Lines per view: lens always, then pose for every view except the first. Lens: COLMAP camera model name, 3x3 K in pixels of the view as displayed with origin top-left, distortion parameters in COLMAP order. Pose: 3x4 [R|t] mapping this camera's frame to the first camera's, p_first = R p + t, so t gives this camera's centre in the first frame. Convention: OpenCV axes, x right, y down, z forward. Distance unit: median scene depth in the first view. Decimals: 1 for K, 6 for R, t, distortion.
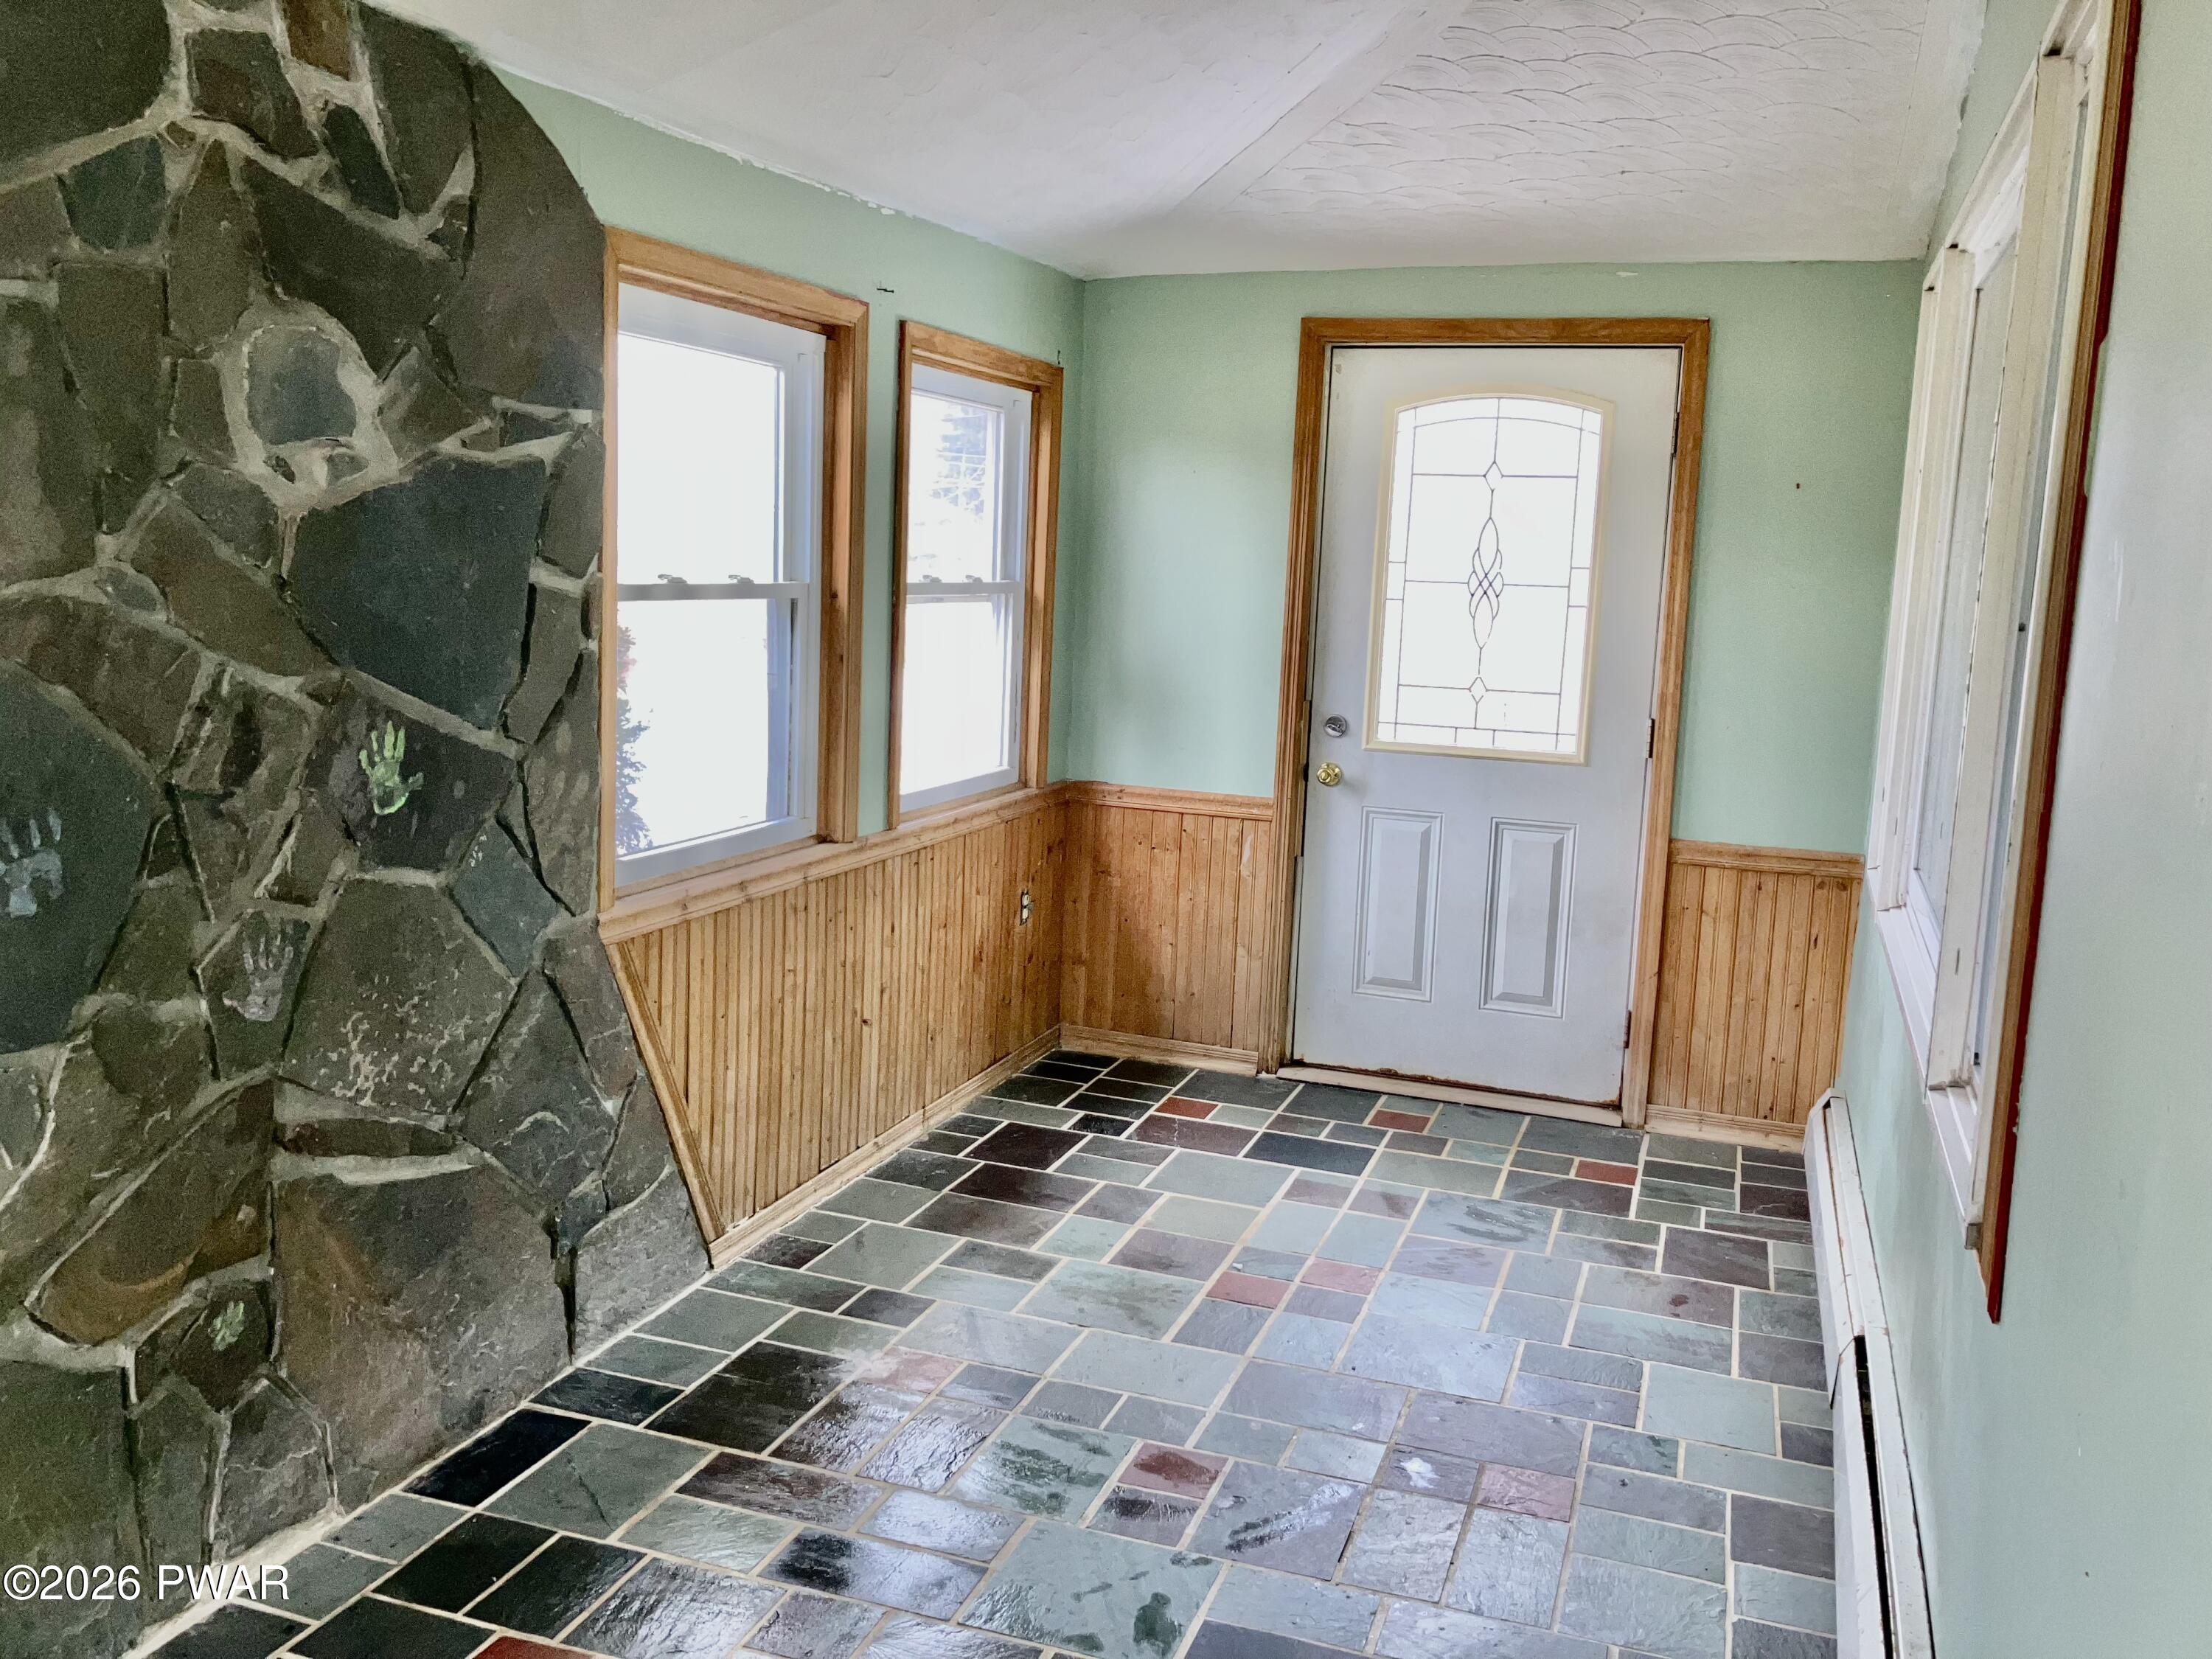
lens RADIAL K [[1800.8, 0, 1106.0], [0, 1800.8, 829.5], [0, 0, 1]] dist [-0.007039, -0.001571]
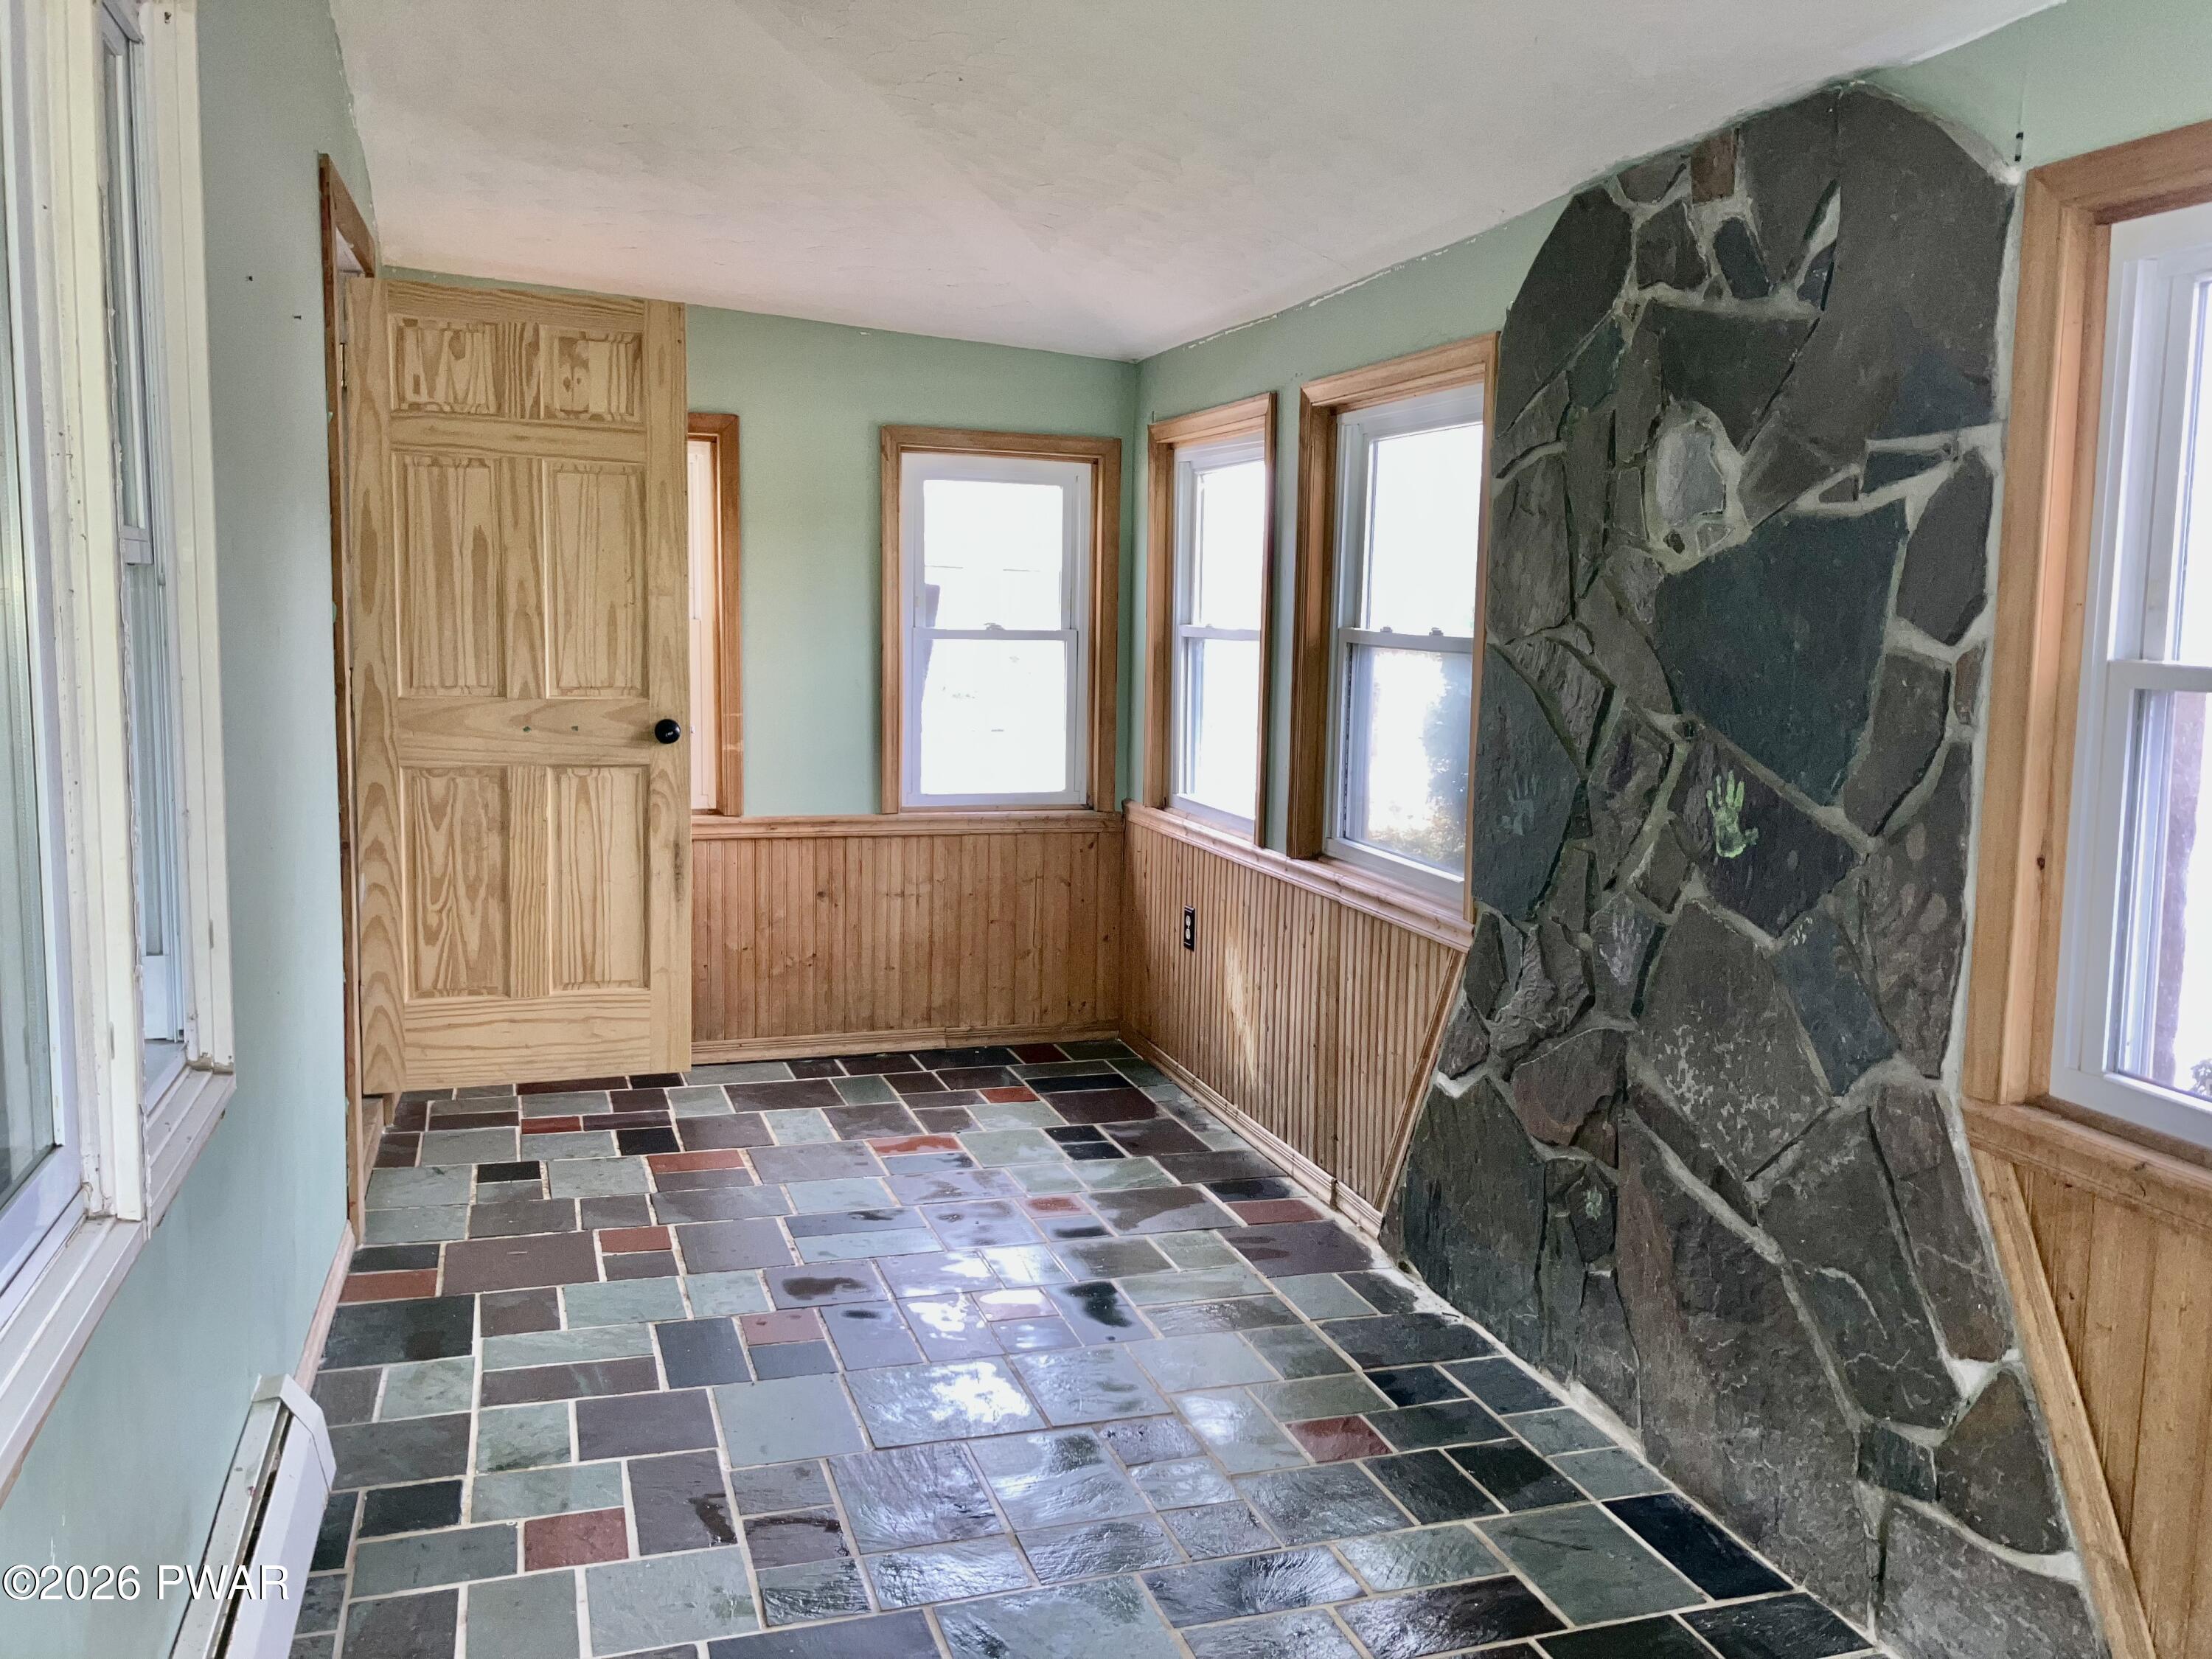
lens RADIAL K [[1800.8, 0, 1106.0], [0, 1800.8, 829.5], [0, 0, 1]] dist [-0.007039, -0.001571]
pose [[-0.792132, 0.022260, -0.609944, 0.539770], [-0.143898, 0.964353, 0.222074, -0.208116], [0.593145, 0.263681, -0.760691, 1.589333]]
